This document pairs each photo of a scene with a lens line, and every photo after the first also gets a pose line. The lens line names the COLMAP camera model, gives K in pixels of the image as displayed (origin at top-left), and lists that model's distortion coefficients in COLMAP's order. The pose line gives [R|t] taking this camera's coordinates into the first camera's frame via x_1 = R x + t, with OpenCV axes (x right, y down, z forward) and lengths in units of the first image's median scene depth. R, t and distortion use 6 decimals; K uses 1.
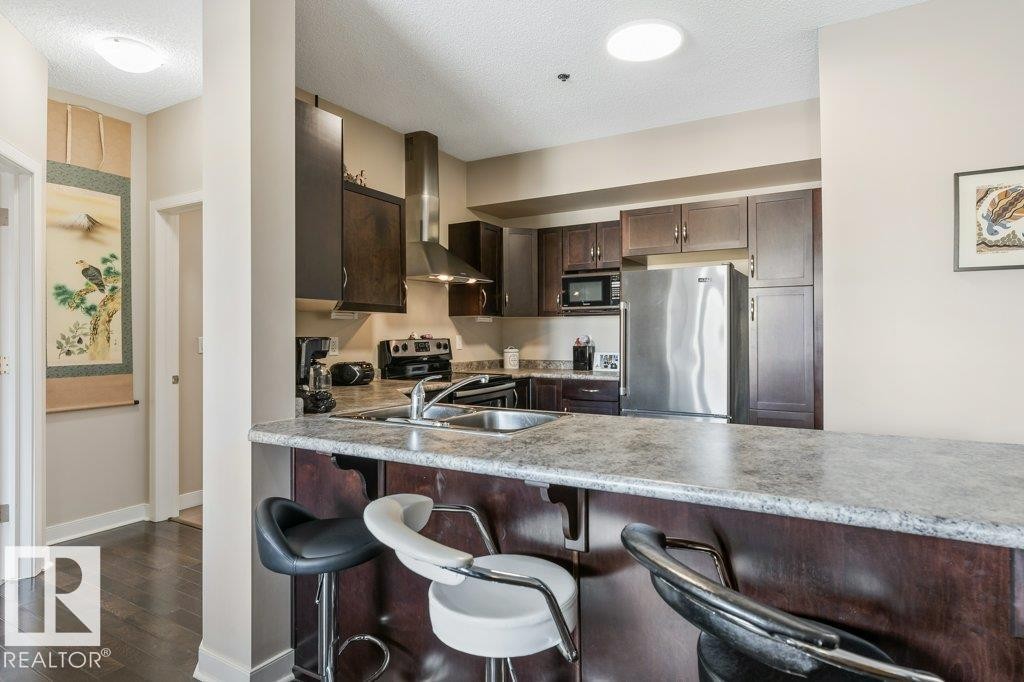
lens RADIAL K [[566.5, 0, 512.0], [0, 566.5, 341.0], [0, 0, 1]] dist [0.000497, -0.000015]
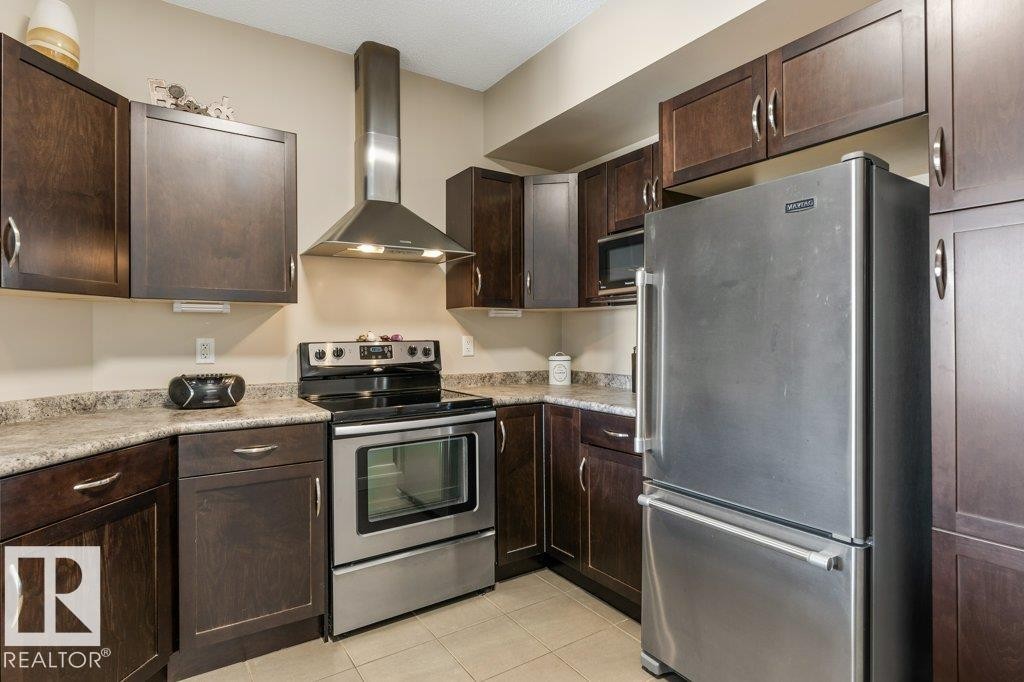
lens RADIAL K [[532.9, 0, 512.0], [0, 532.9, 341.0], [0, 0, 1]] dist [-0.006082, -0.000675]
pose [[0.900986, 0.004932, -0.433820, 0.273775], [-0.005564, 0.999985, -0.000187, -0.004377], [0.433812, 0.002583, 0.900999, 0.469632]]
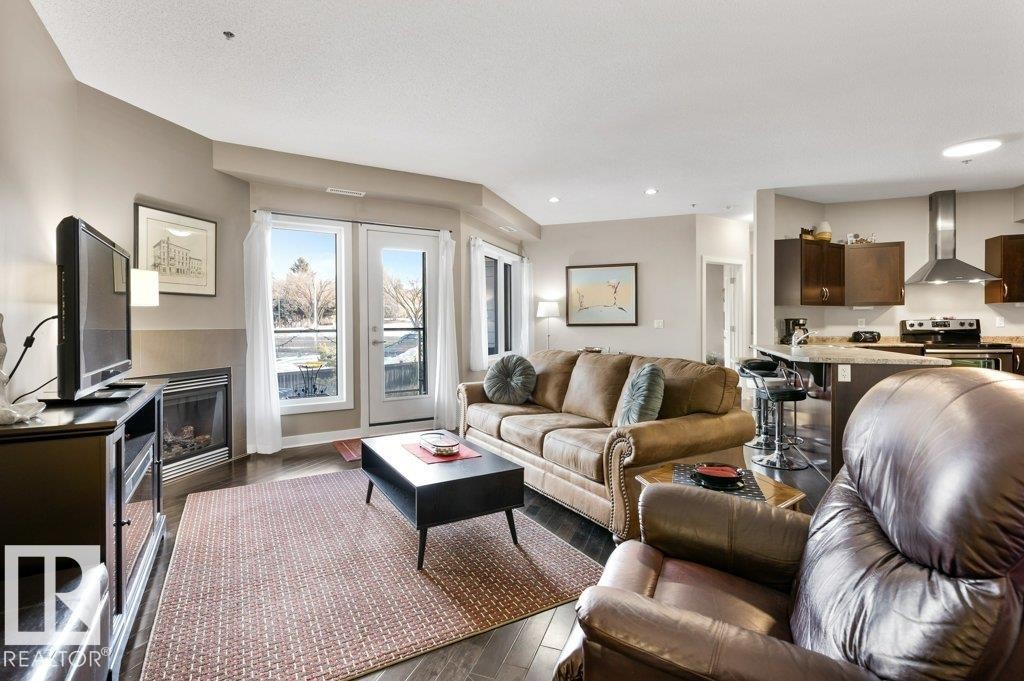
lens RADIAL K [[482.7, 0, 509.5], [0, 482.7, 330.4], [0, 0, 1]] dist [0.002746, 0.000371]
pose [[0.192197, 0.014015, -0.981256, 0.933747], [-0.004411, 0.999900, 0.013417, 0.014135], [0.981346, 0.001749, 0.192240, -0.453309]]
